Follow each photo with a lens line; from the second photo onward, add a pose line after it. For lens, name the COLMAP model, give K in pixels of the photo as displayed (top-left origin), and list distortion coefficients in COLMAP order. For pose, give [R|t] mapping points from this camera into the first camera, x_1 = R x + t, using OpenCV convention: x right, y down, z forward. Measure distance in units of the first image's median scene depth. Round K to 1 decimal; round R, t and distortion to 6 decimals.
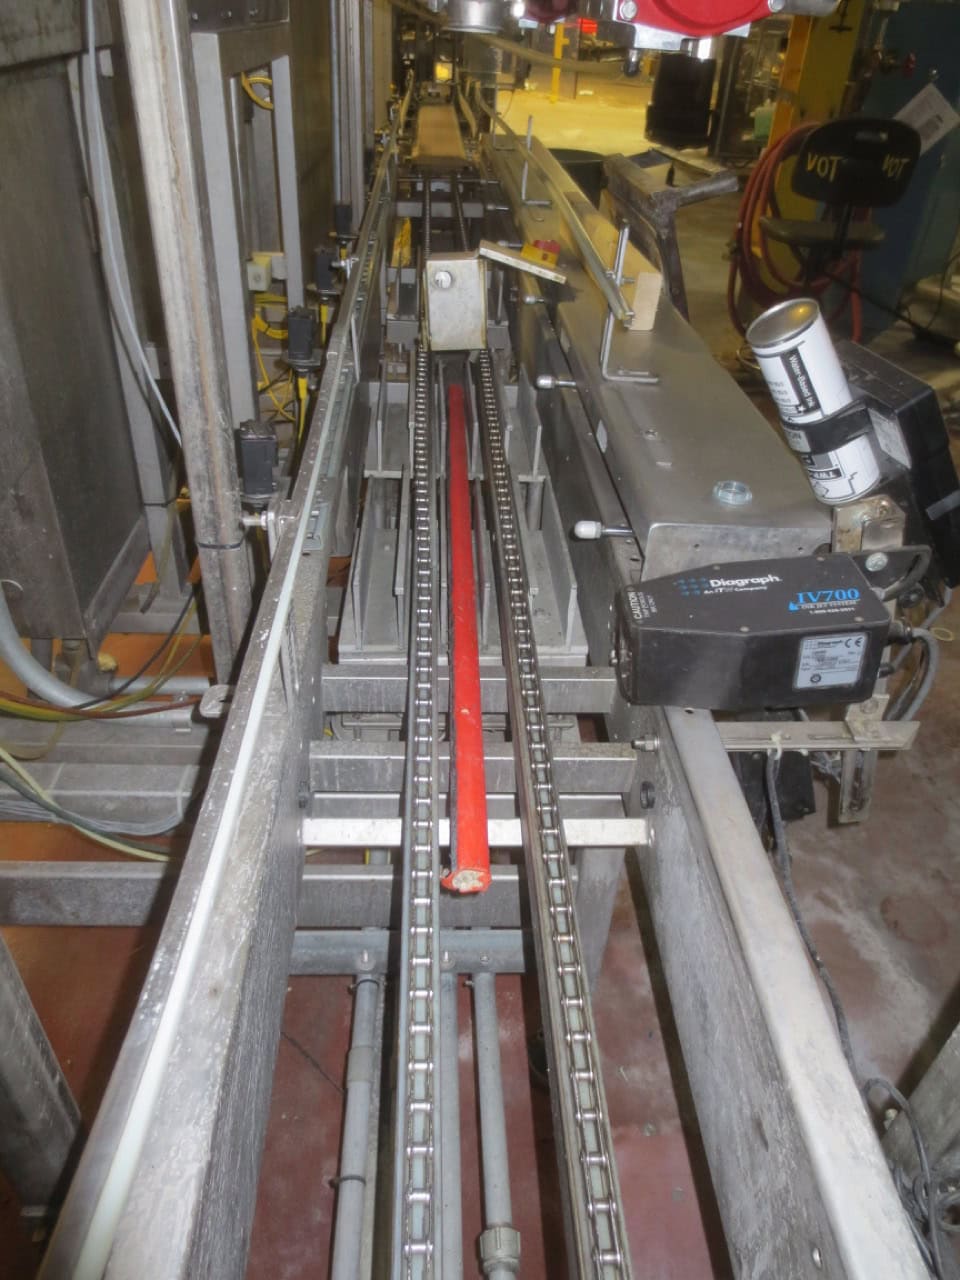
lens RADIAL K [[905.1, 0, 476.1], [0, 905.1, 644.2], [0, 0, 1]] dist [-0.028809, 0.007074]
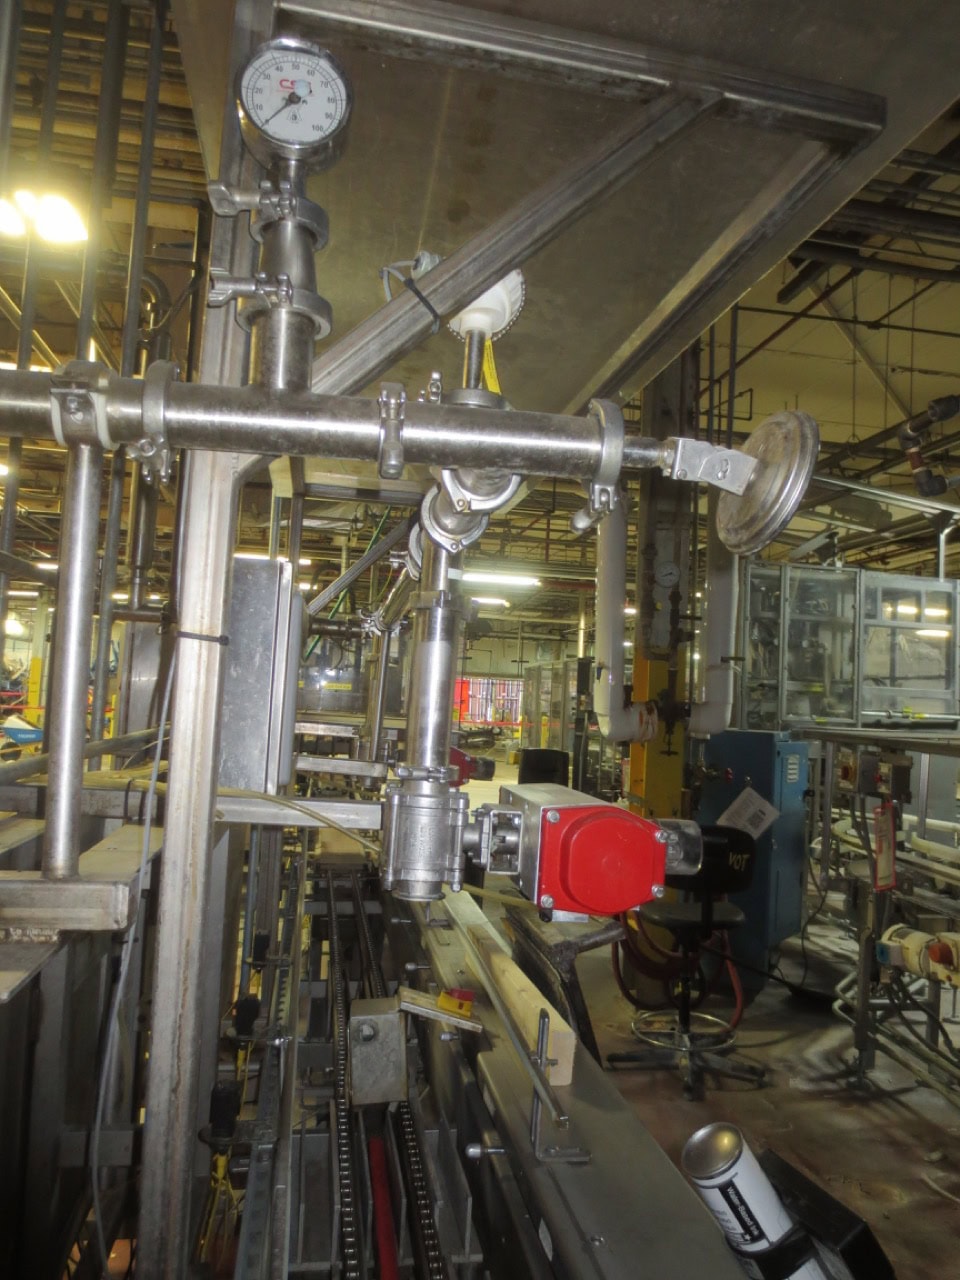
lens RADIAL K [[905.1, 0, 482.1], [0, 905.1, 637.5], [0, 0, 1]] dist [-0.028809, 0.007074]
pose [[0.991308, 0.010914, 0.131112, -0.046548], [0.075059, 0.771547, -0.631729, -0.093589], [-0.108053, 0.636079, 0.764021, -0.106421]]
